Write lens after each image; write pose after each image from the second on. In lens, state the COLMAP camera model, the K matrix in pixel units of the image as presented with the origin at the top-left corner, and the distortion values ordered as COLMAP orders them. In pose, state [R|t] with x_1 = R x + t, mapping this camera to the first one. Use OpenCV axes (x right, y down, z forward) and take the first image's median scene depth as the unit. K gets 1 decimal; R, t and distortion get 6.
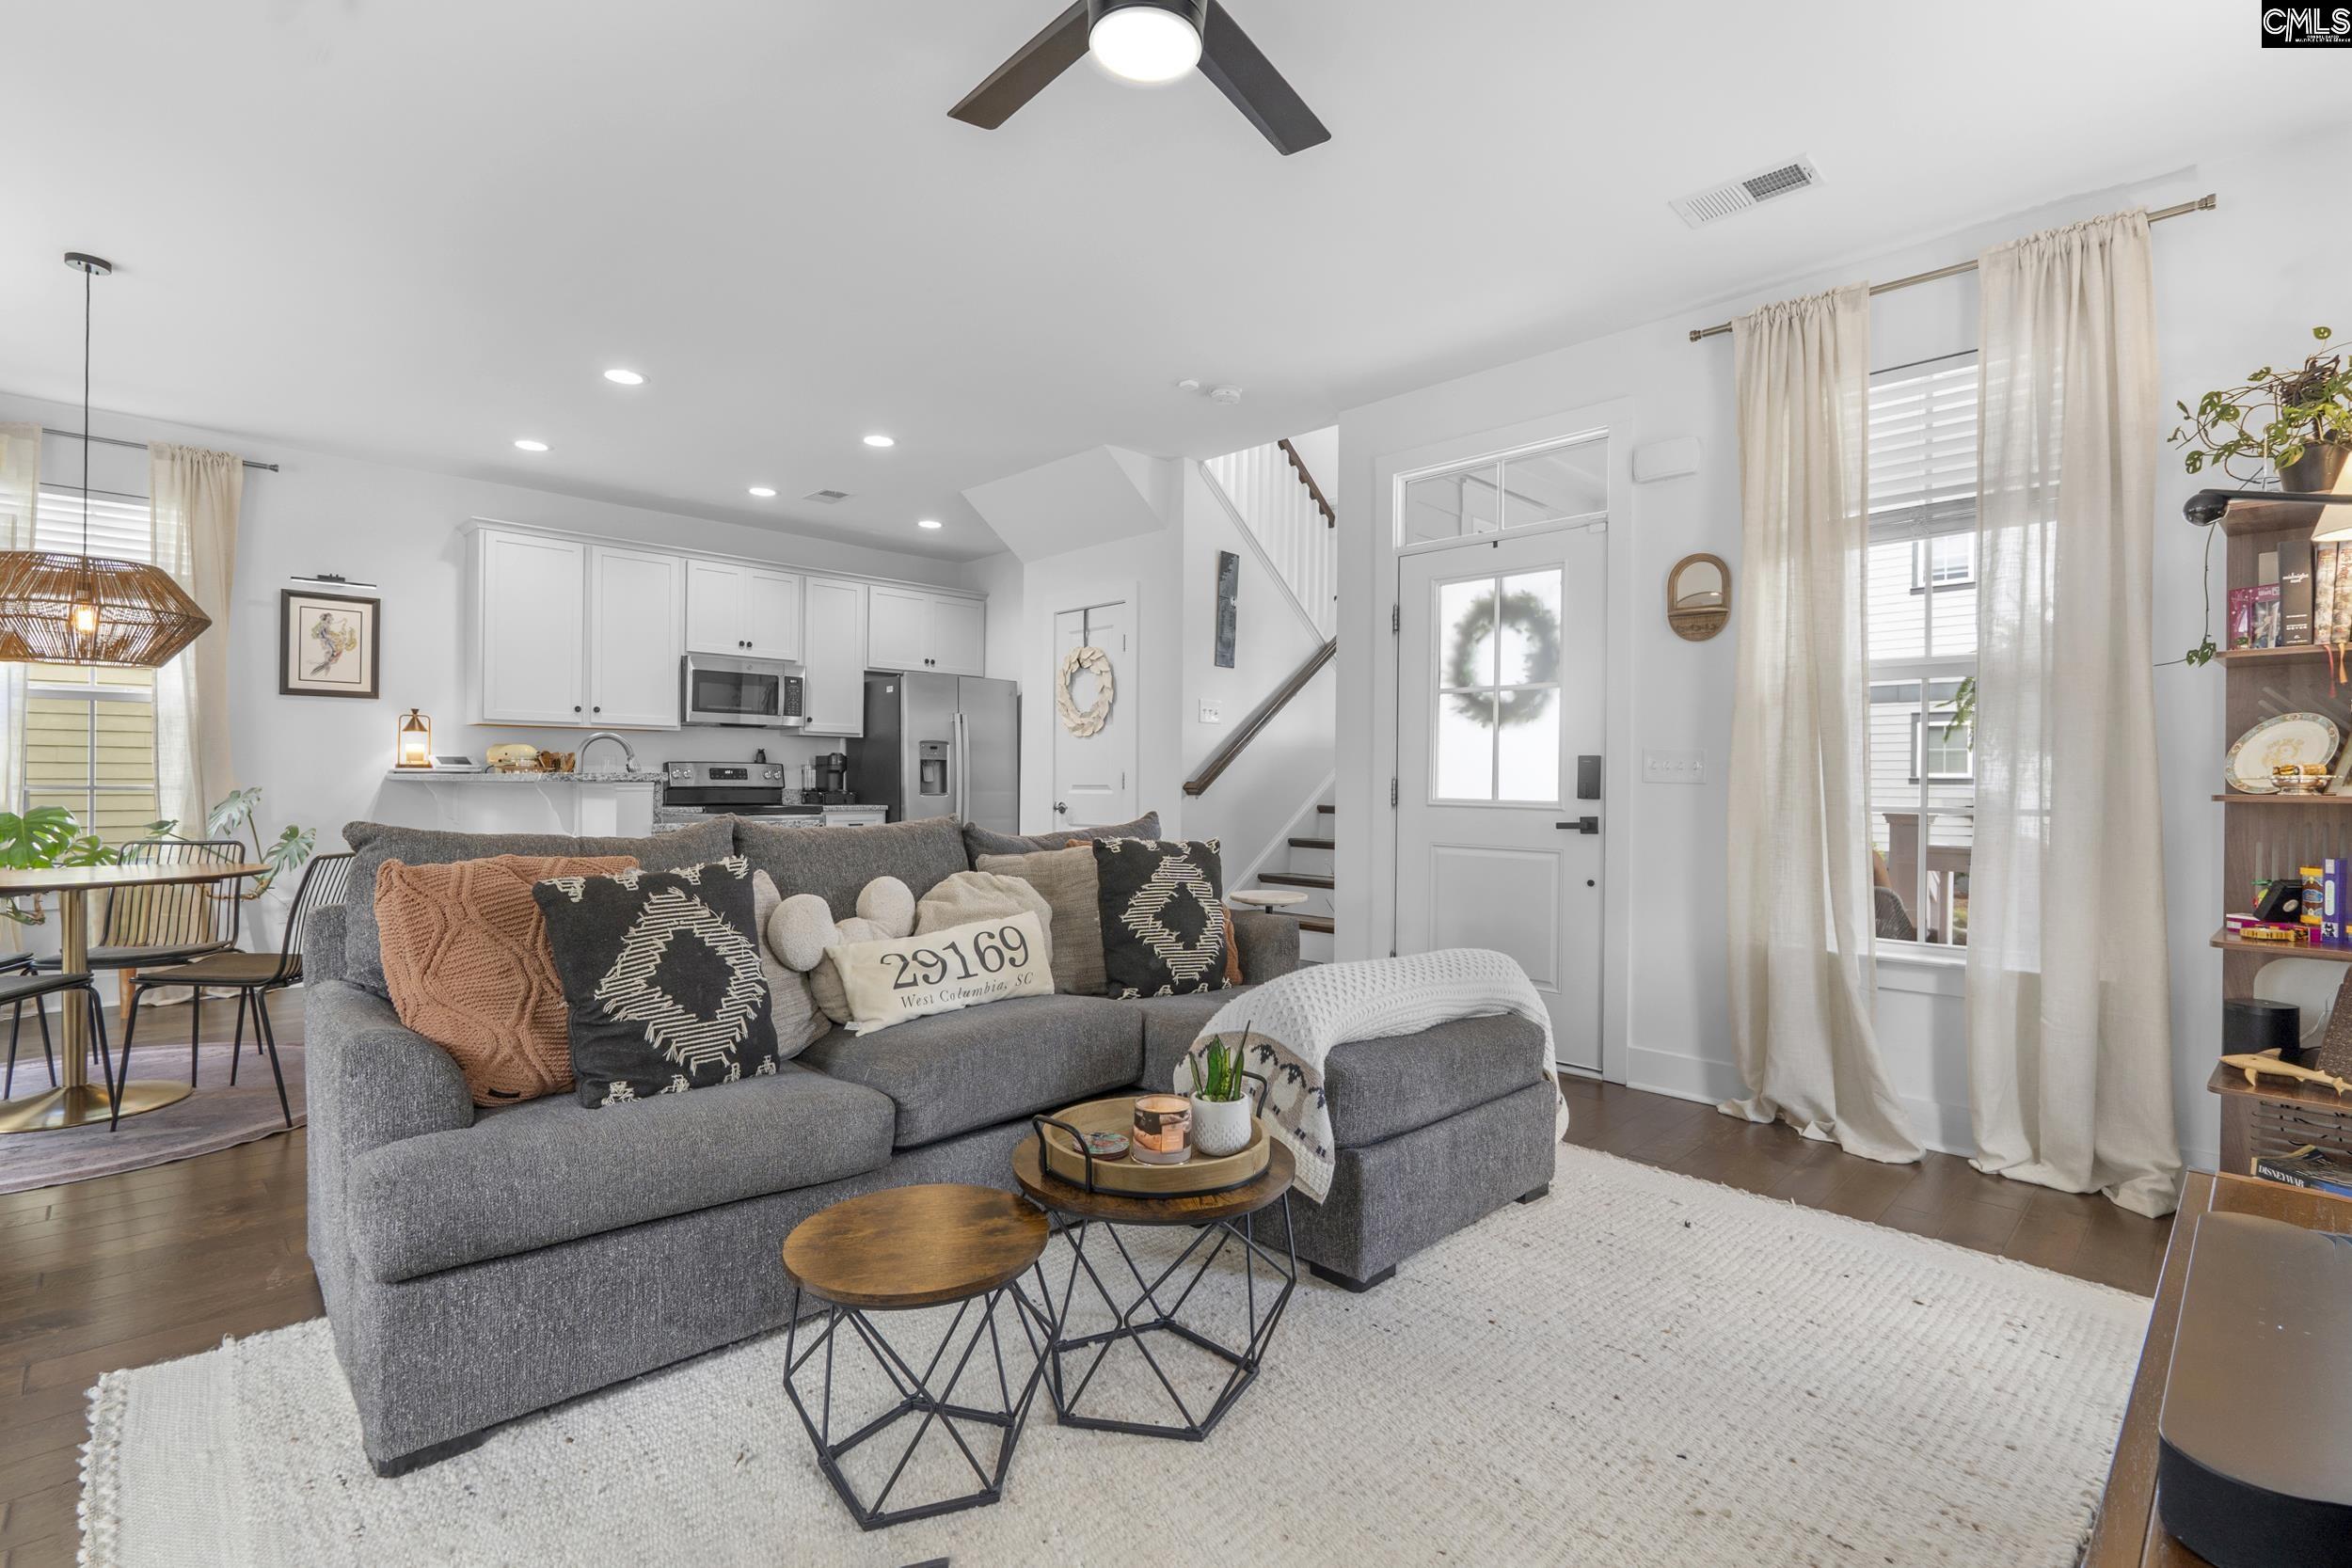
lens RADIAL K [[1085.7, 0, 1153.6], [0, 1085.7, 786.8], [0, 0, 1]] dist [-0.007130, -0.000029]
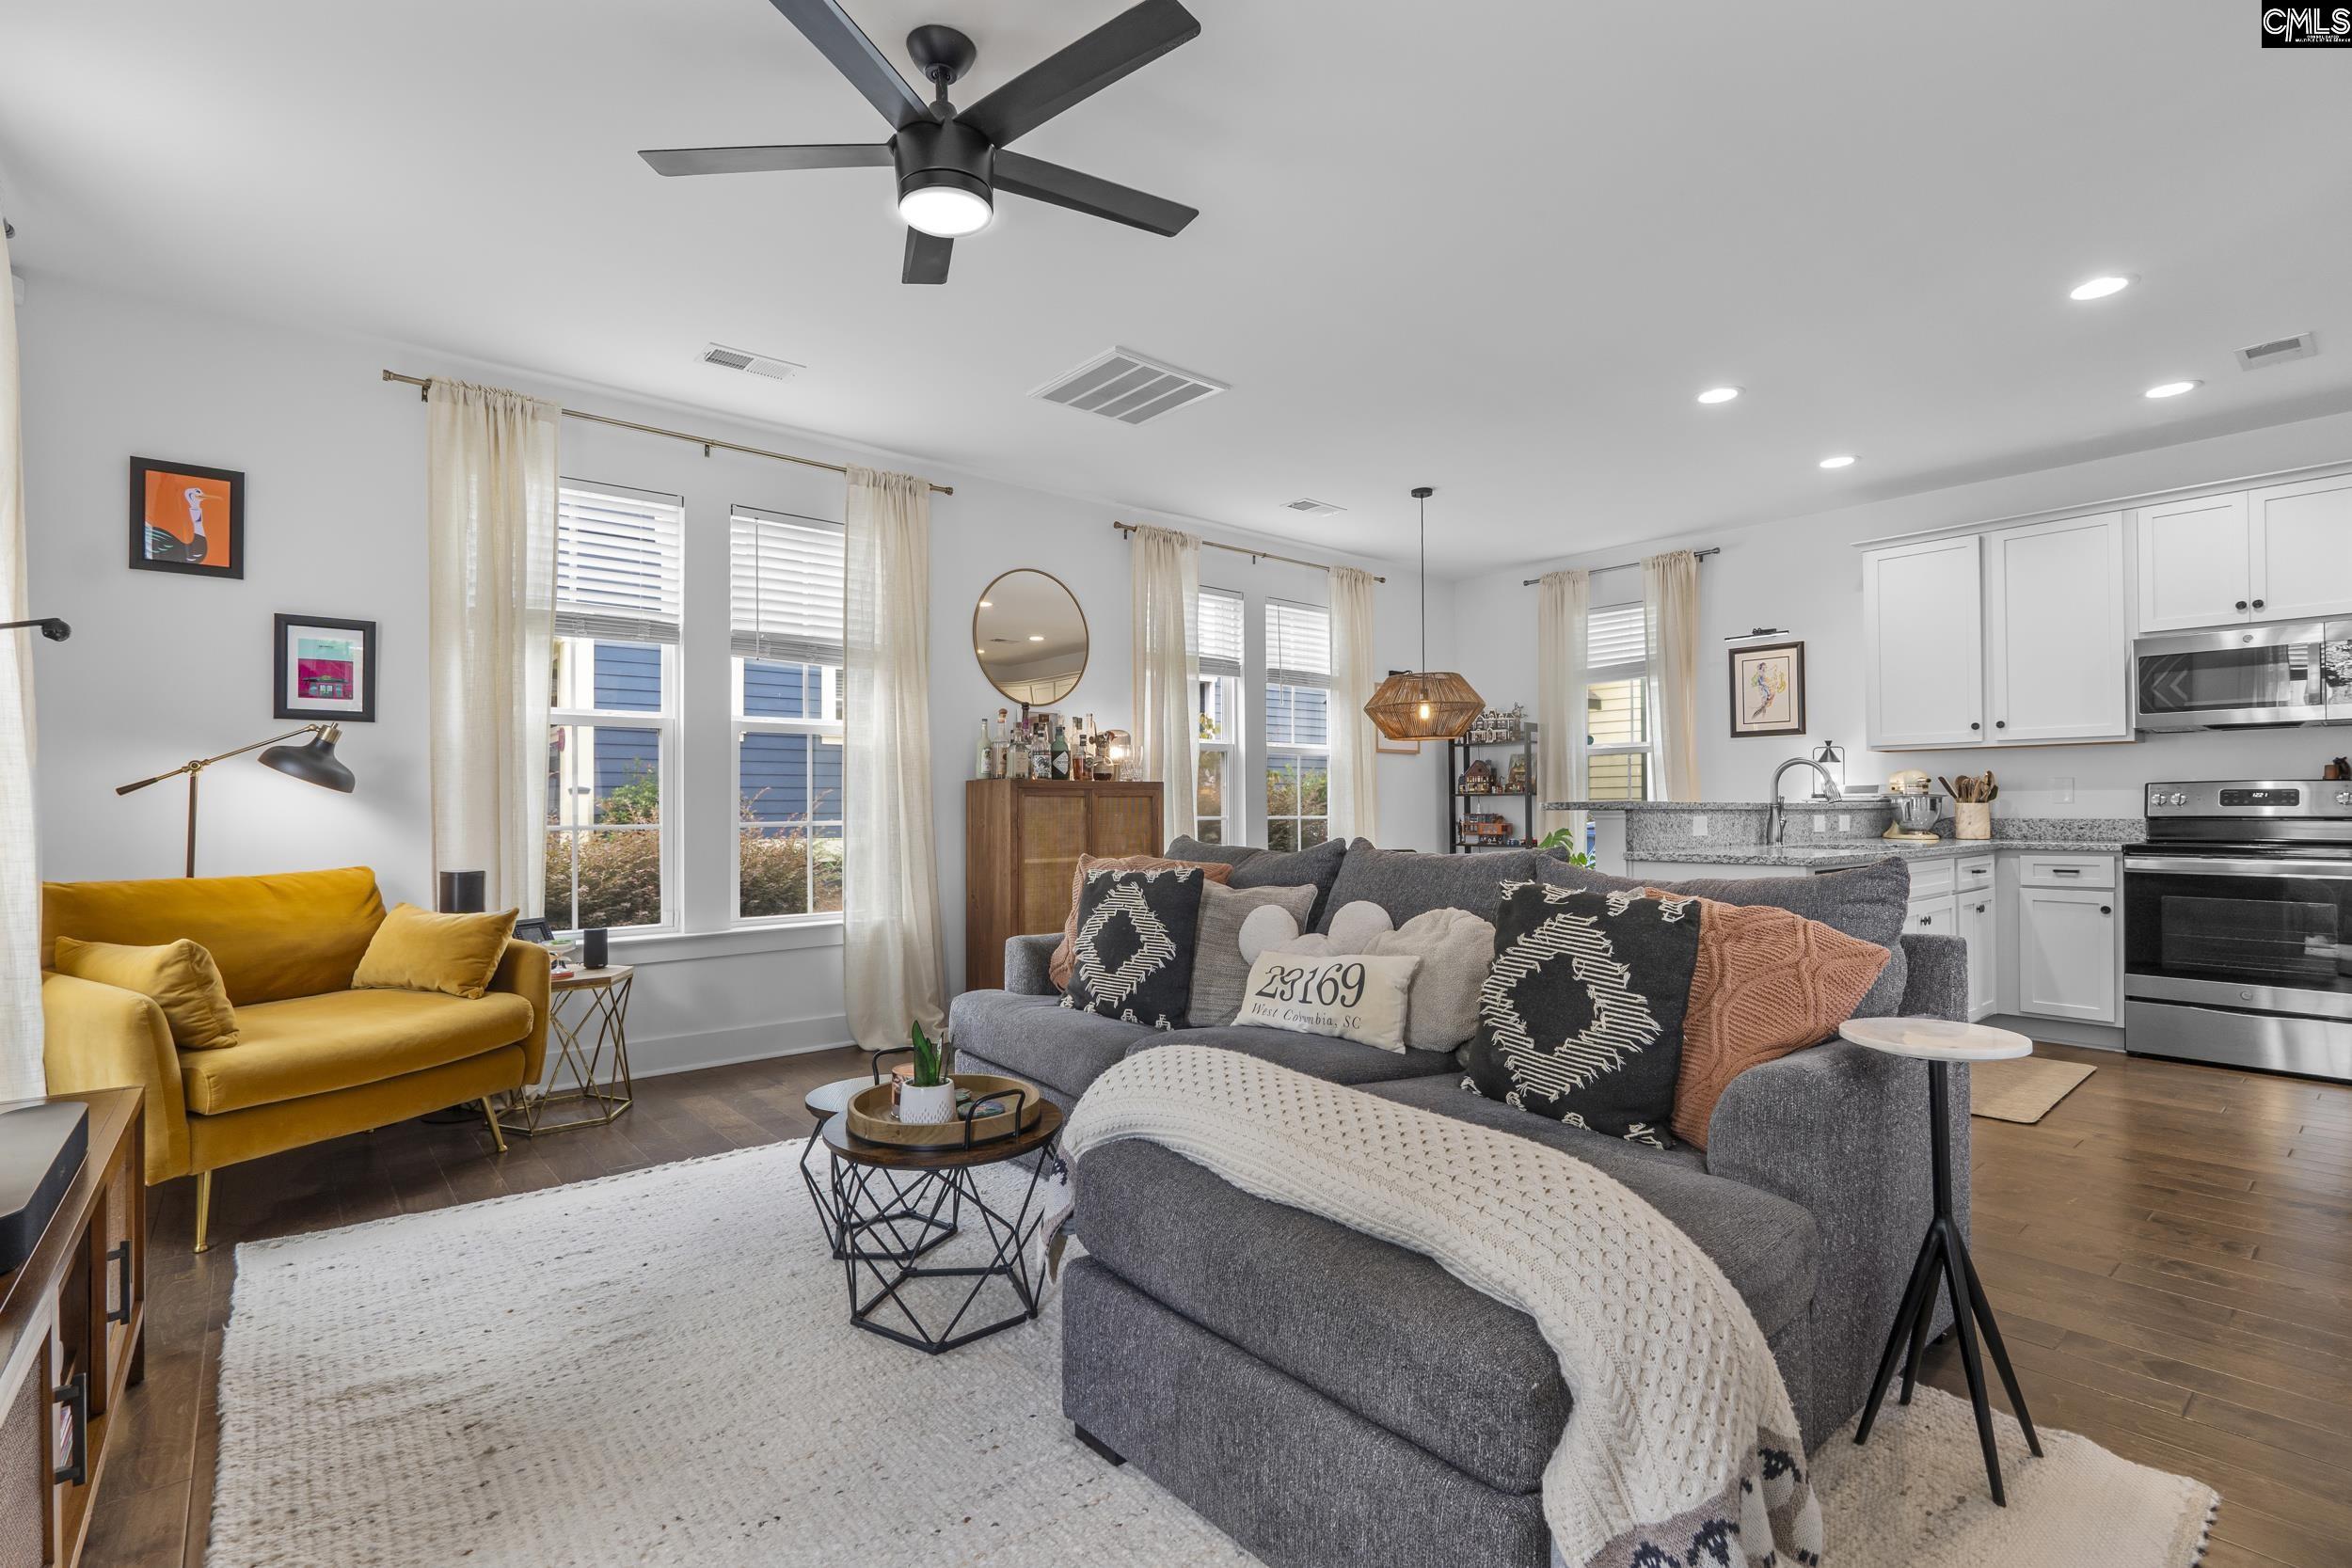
lens RADIAL K [[1085.7, 0, 1167.2], [0, 1085.7, 788.4], [0, 0, 1]] dist [-0.007130, -0.000029]
pose [[-0.067888, -0.025946, -0.997356, 0.400800], [-0.002234, 0.999663, -0.025854, 0.001757], [0.997690, 0.000473, -0.067923, 0.447364]]
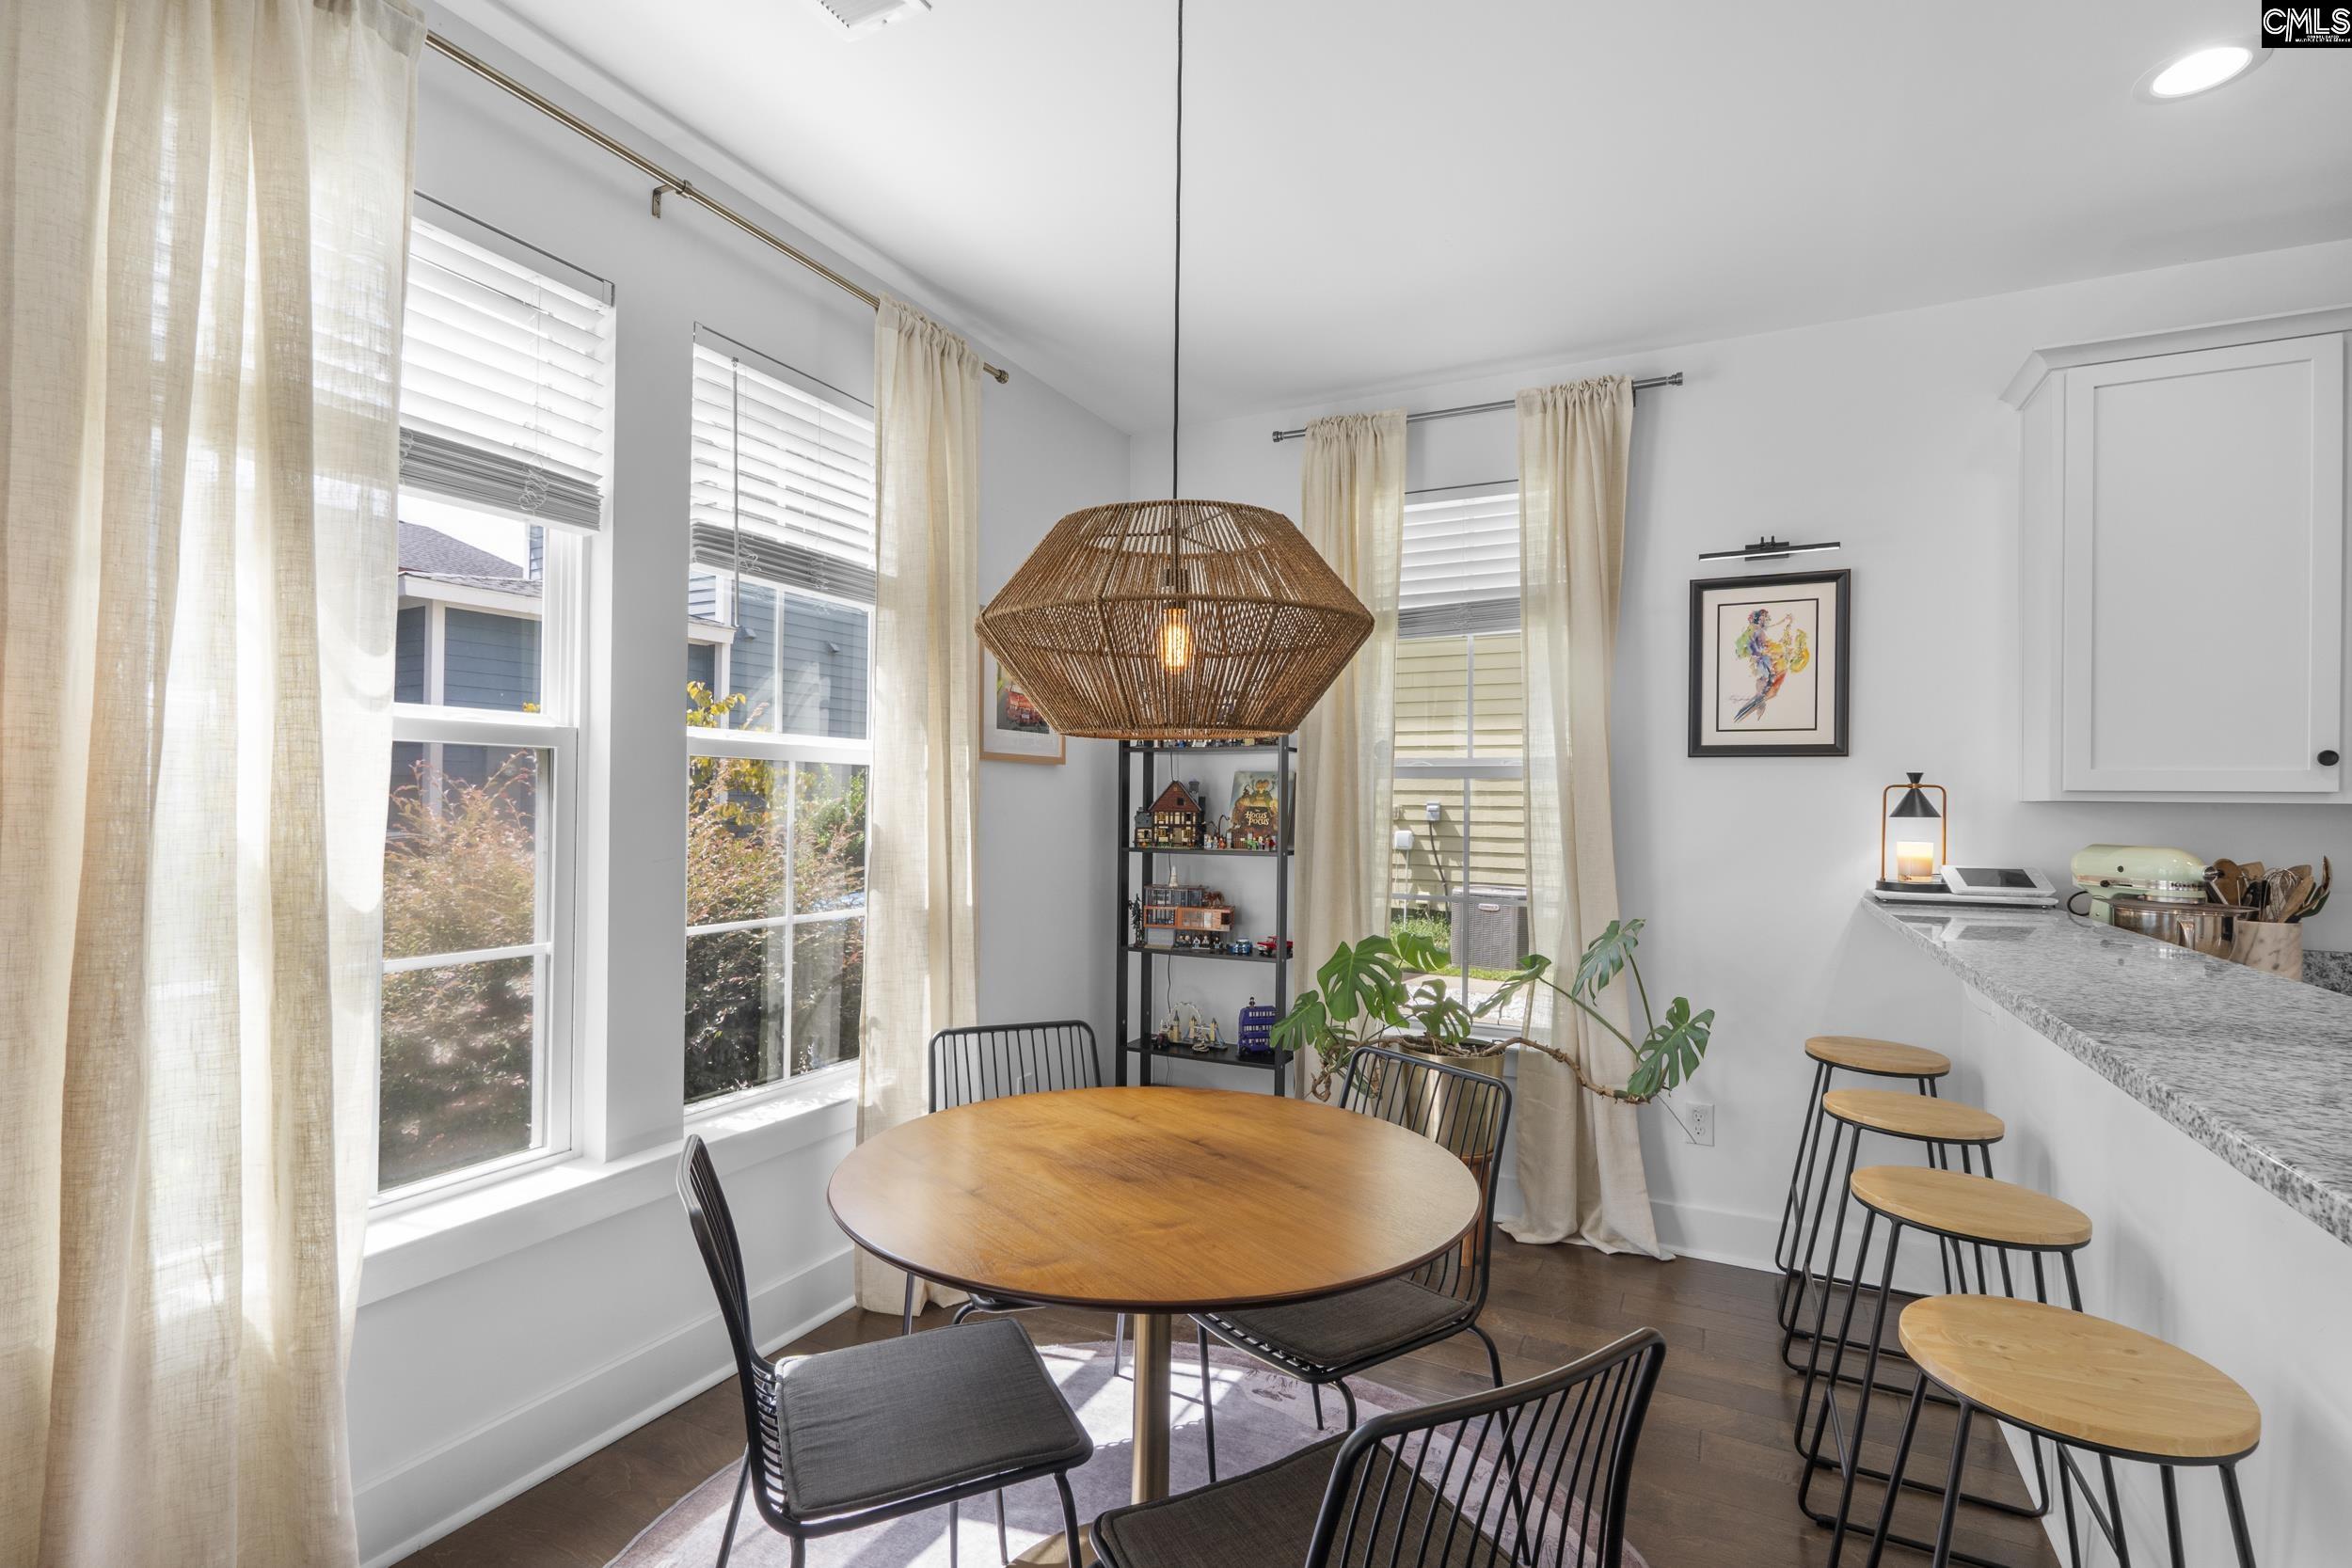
lens RADIAL K [[1085.7, 0, 1172.5], [0, 1085.7, 789.8], [0, 0, 1]] dist [-0.007130, -0.000029]
pose [[0.329085, -0.012233, -0.944221, -0.325092], [-0.014743, 0.999728, -0.018091, -0.050782], [0.944185, 0.019874, 0.328815, 0.515259]]
